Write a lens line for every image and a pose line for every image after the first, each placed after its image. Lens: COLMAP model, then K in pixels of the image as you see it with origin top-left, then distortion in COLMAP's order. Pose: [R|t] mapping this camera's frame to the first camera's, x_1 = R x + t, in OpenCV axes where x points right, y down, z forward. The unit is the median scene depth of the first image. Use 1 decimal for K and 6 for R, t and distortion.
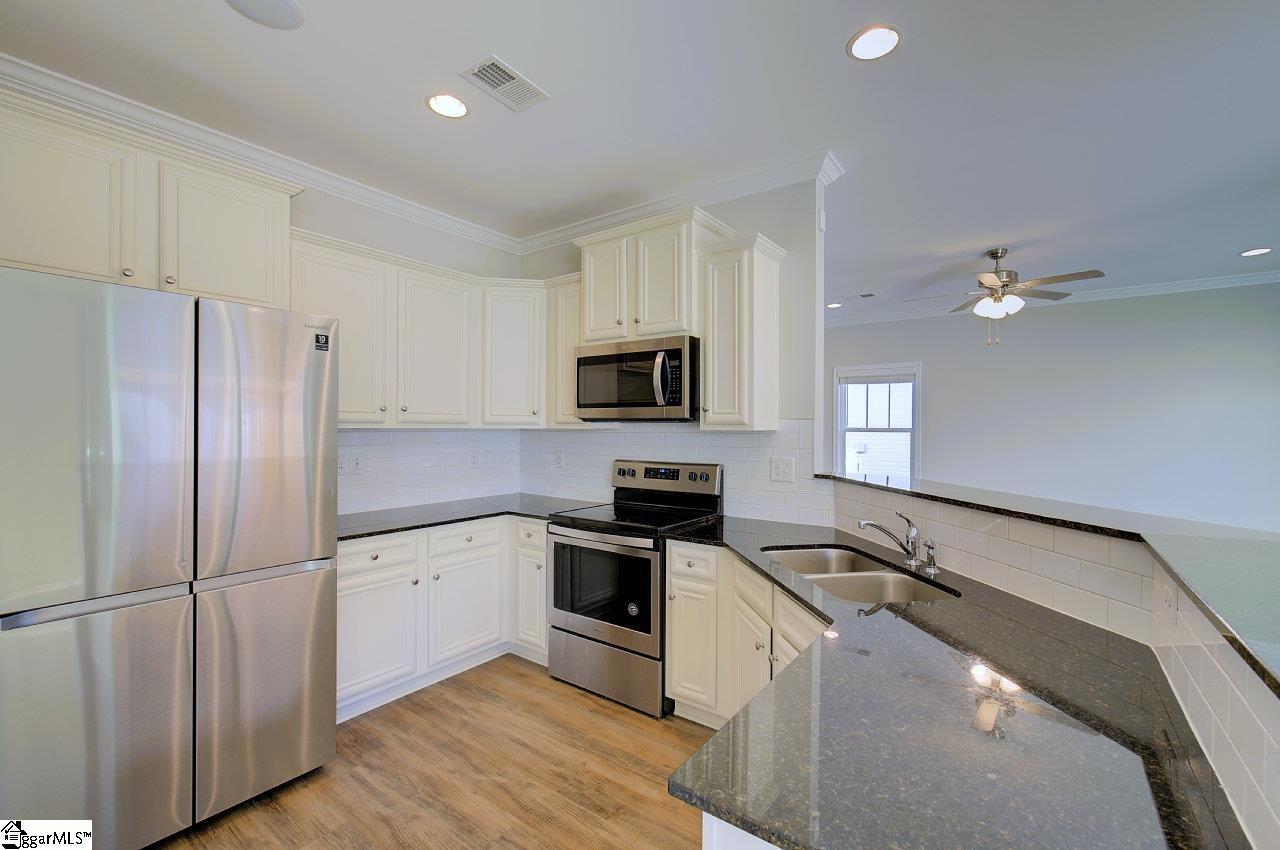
lens RADIAL K [[547.3, 0, 643.5], [0, 547.3, 428.9], [0, 0, 1]] dist [-0.000844, 0.001518]
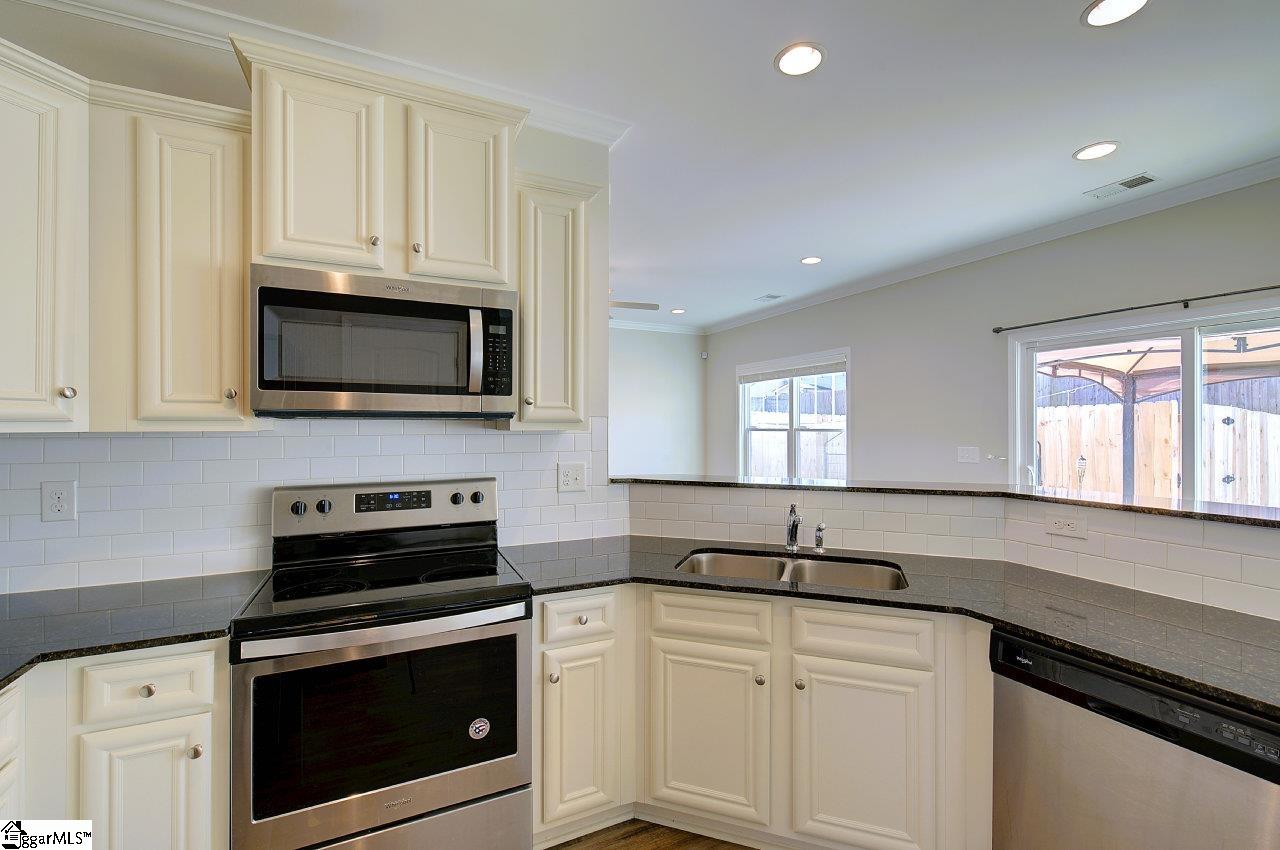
lens RADIAL K [[547.3, 0, 642.0], [0, 547.3, 425.6], [0, 0, 1]] dist [-0.000844, 0.001518]
pose [[0.461213, -0.003181, 0.887284, -0.410248], [0.002494, 0.999994, 0.002289, -0.005235], [-0.887286, 0.001157, 0.461218, 0.486652]]
